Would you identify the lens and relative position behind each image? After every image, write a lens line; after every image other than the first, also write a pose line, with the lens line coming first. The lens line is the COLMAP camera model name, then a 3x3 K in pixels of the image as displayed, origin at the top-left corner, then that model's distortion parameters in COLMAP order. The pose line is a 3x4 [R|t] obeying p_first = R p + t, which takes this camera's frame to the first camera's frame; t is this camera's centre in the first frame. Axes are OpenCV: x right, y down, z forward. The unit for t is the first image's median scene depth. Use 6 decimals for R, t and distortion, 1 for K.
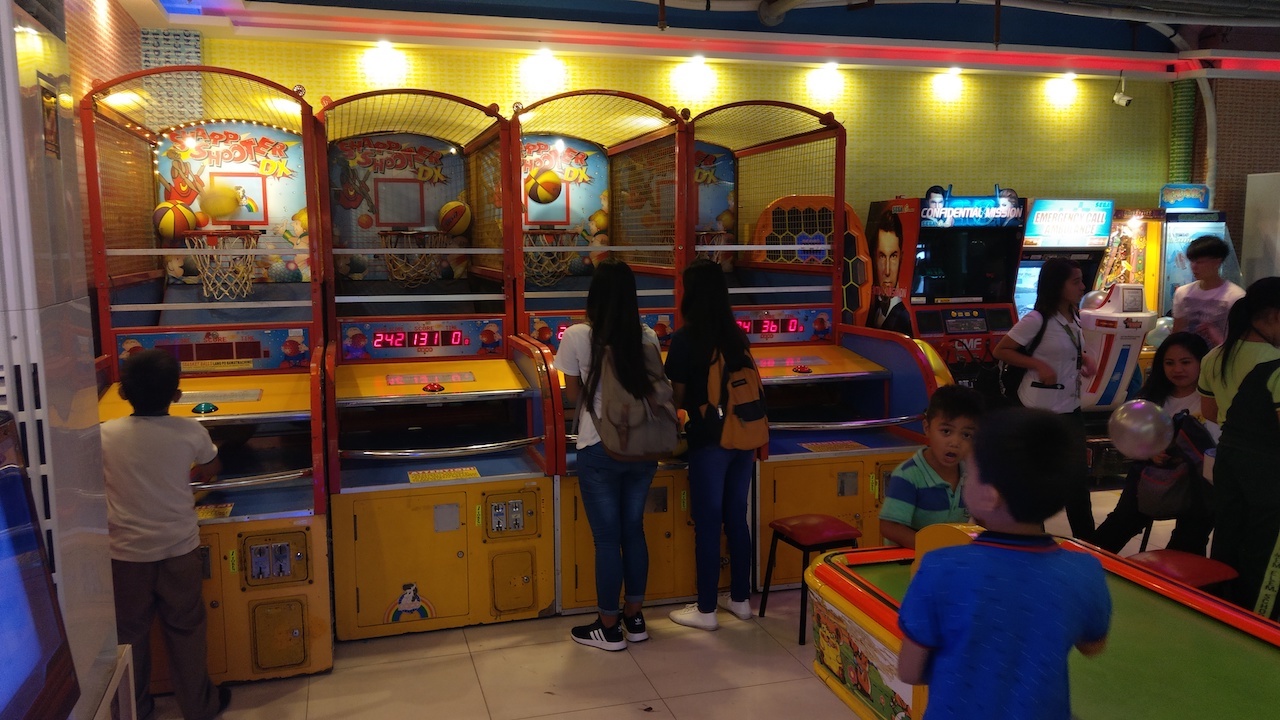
lens RADIAL K [[973.8, 0, 640.0], [0, 973.8, 360.0], [0, 0, 1]] dist [0.138197, -0.190094]
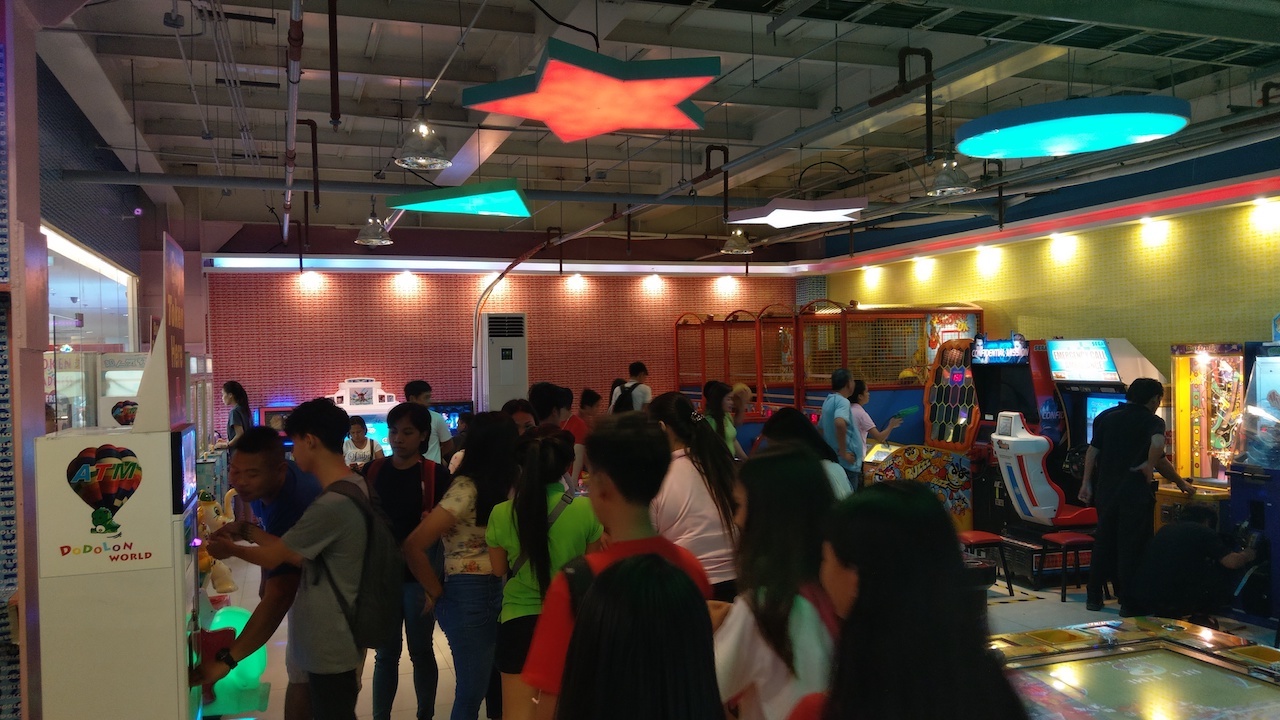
lens RADIAL K [[973.8, 0, 640.0], [0, 973.8, 360.0], [0, 0, 1]] dist [0.138197, -0.190094]
pose [[0.024459, -0.001482, -0.999700, 1.397315], [-0.110282, 0.993892, -0.004172, -0.070019], [0.993599, 0.110351, 0.024146, 0.427058]]
